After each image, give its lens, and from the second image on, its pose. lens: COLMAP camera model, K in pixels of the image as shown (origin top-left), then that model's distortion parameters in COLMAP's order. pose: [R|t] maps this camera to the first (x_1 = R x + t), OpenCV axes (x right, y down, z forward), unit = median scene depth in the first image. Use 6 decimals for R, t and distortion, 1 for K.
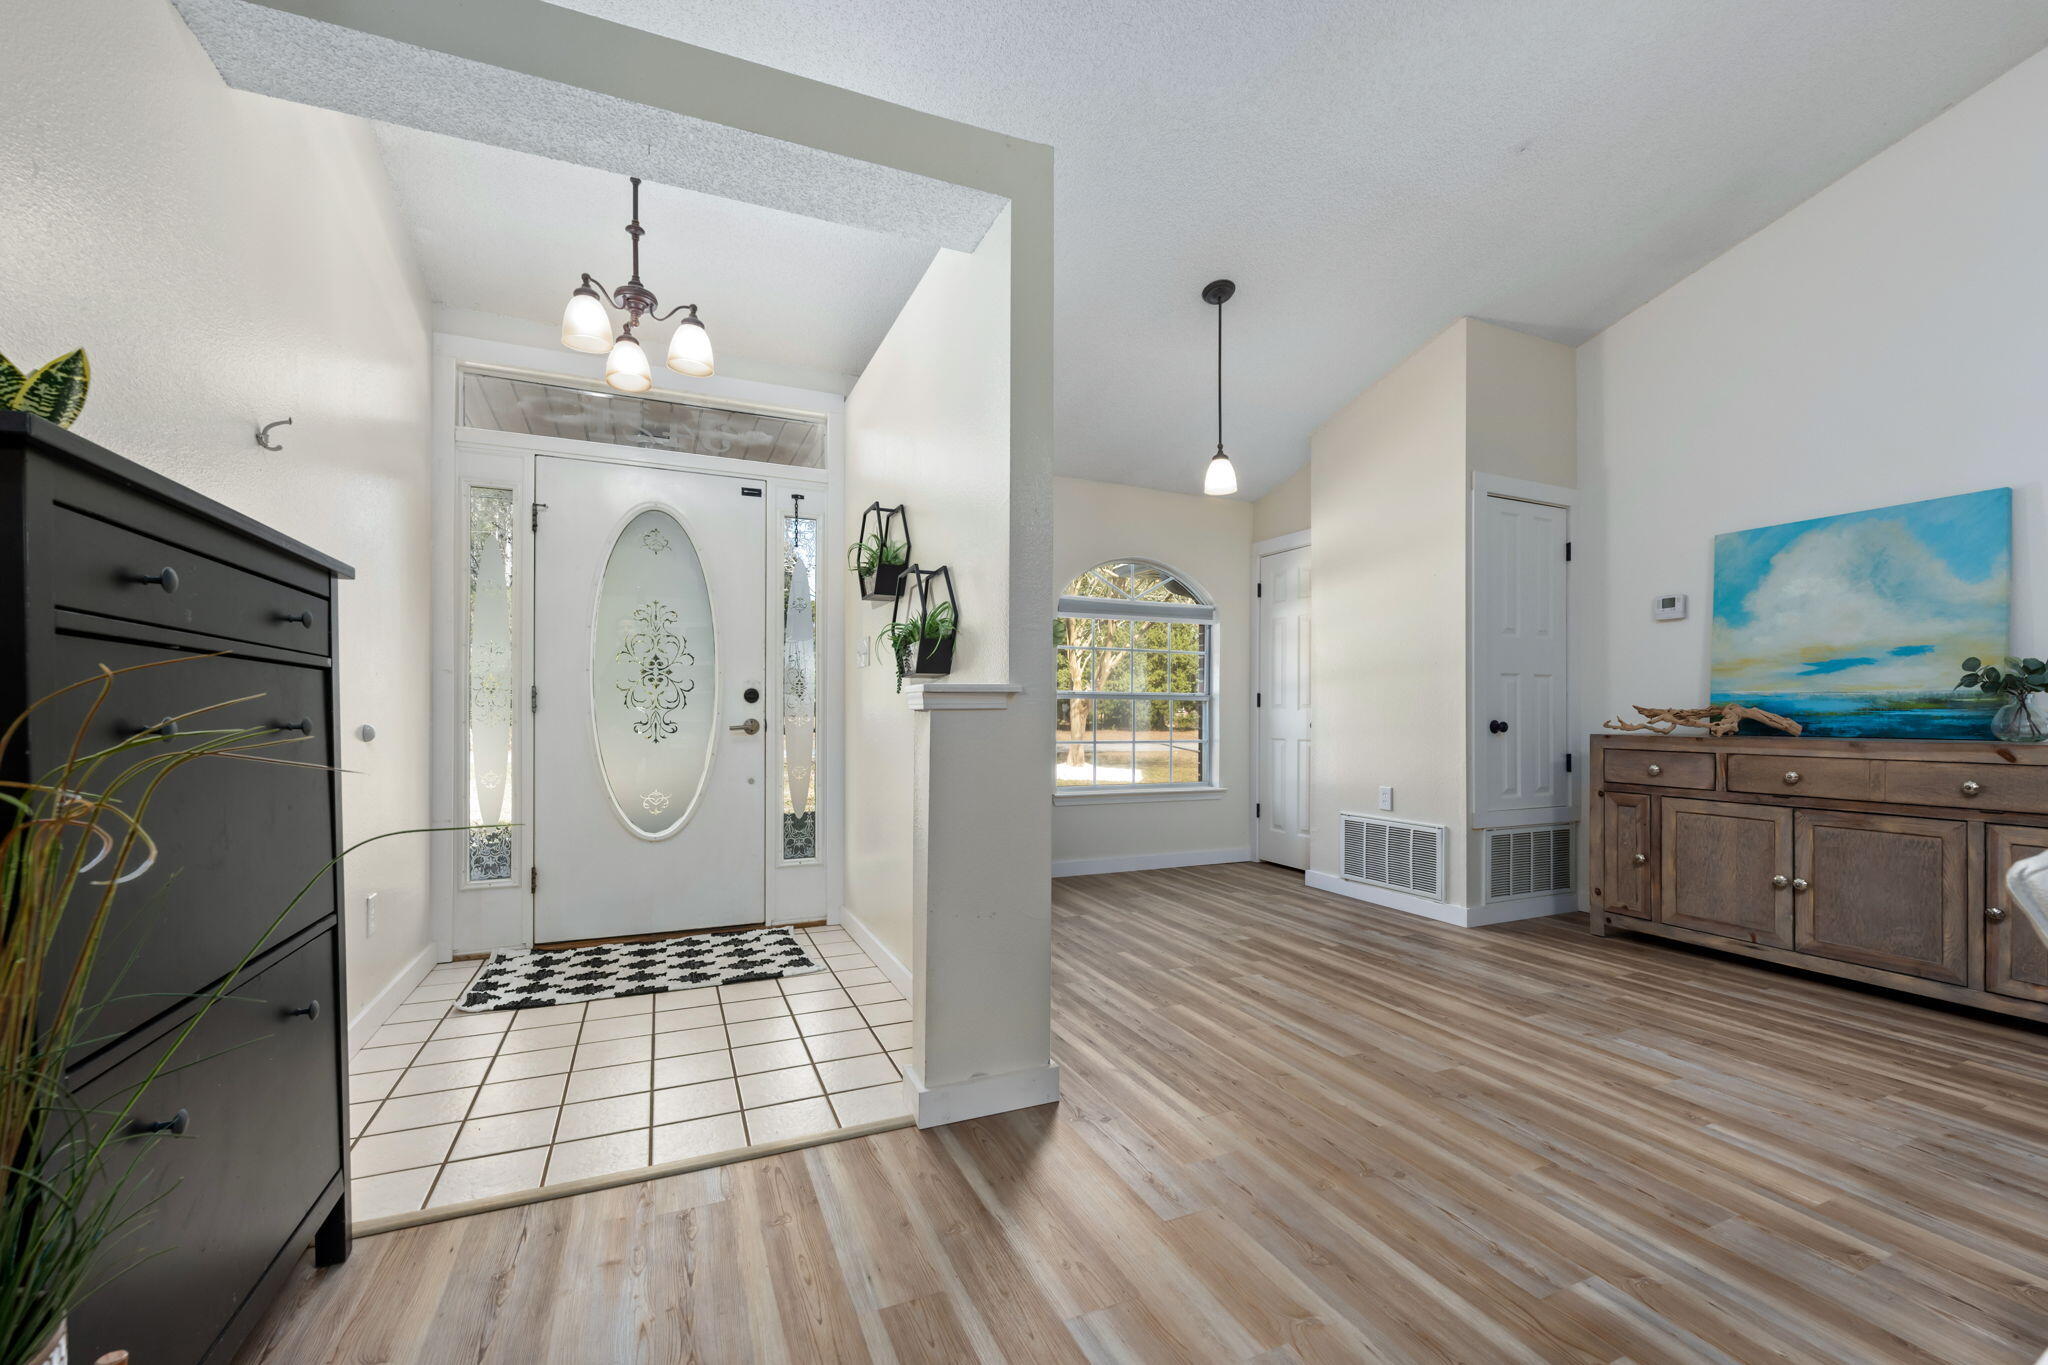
lens RADIAL K [[842.2, 0, 1024.5], [0, 842.2, 707.5], [0, 0, 1]] dist [-0.000822, 0.000014]
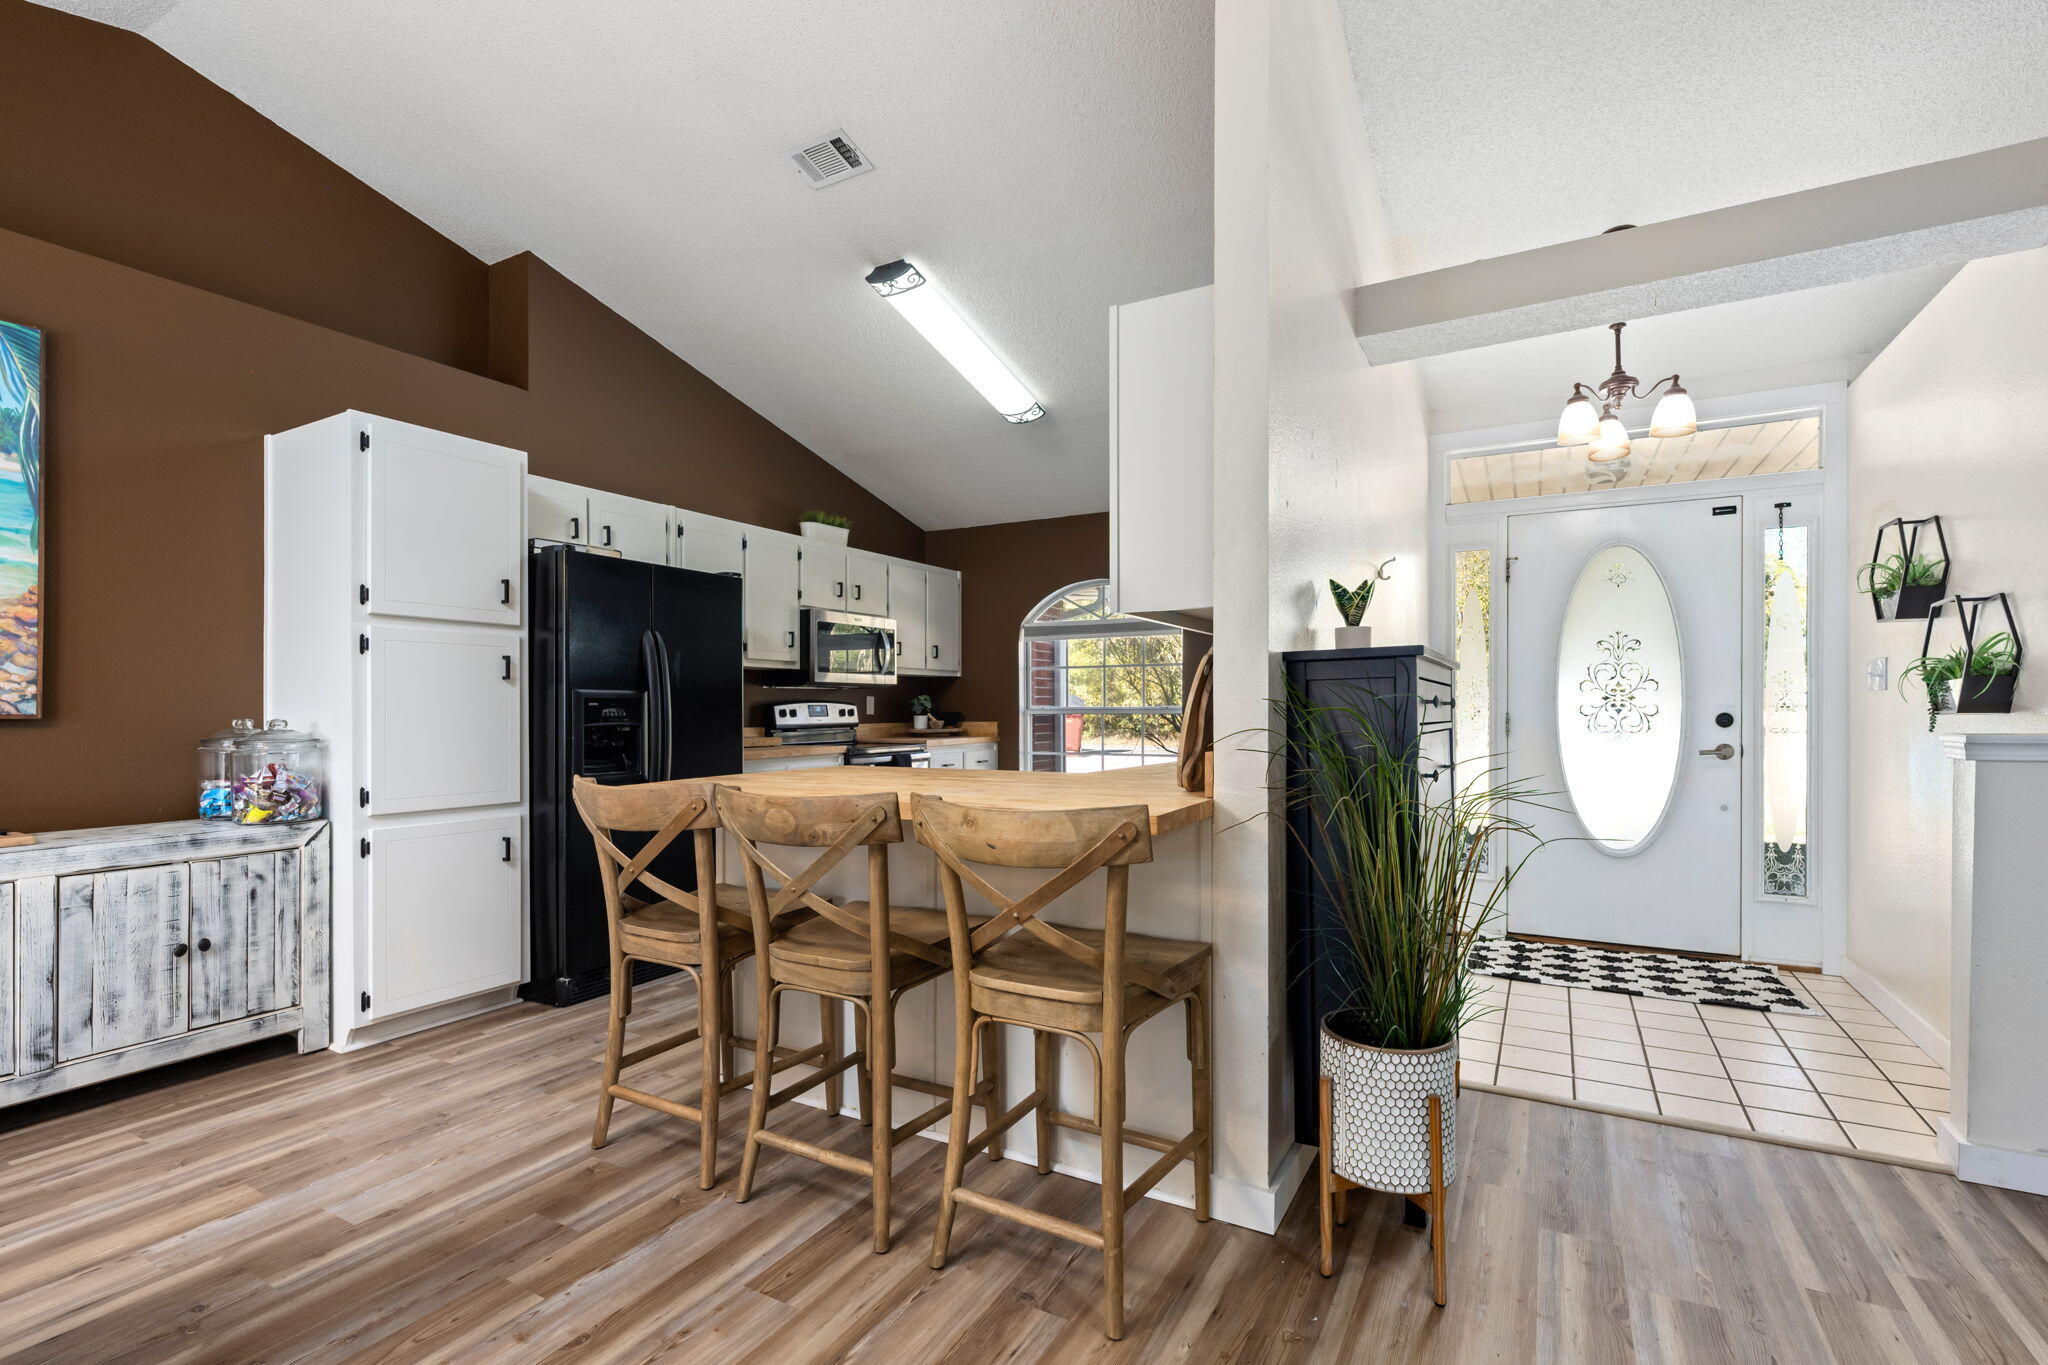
lens RADIAL K [[937.3, 0, 1026.4], [0, 937.3, 712.1], [0, 0, 1]] dist [-0.004613, -0.000212]
pose [[0.607131, 0.001643, -0.794600, 0.053616], [0.009016, 0.999919, 0.008957, -0.049188], [0.794551, -0.012602, 0.607067, -0.361191]]
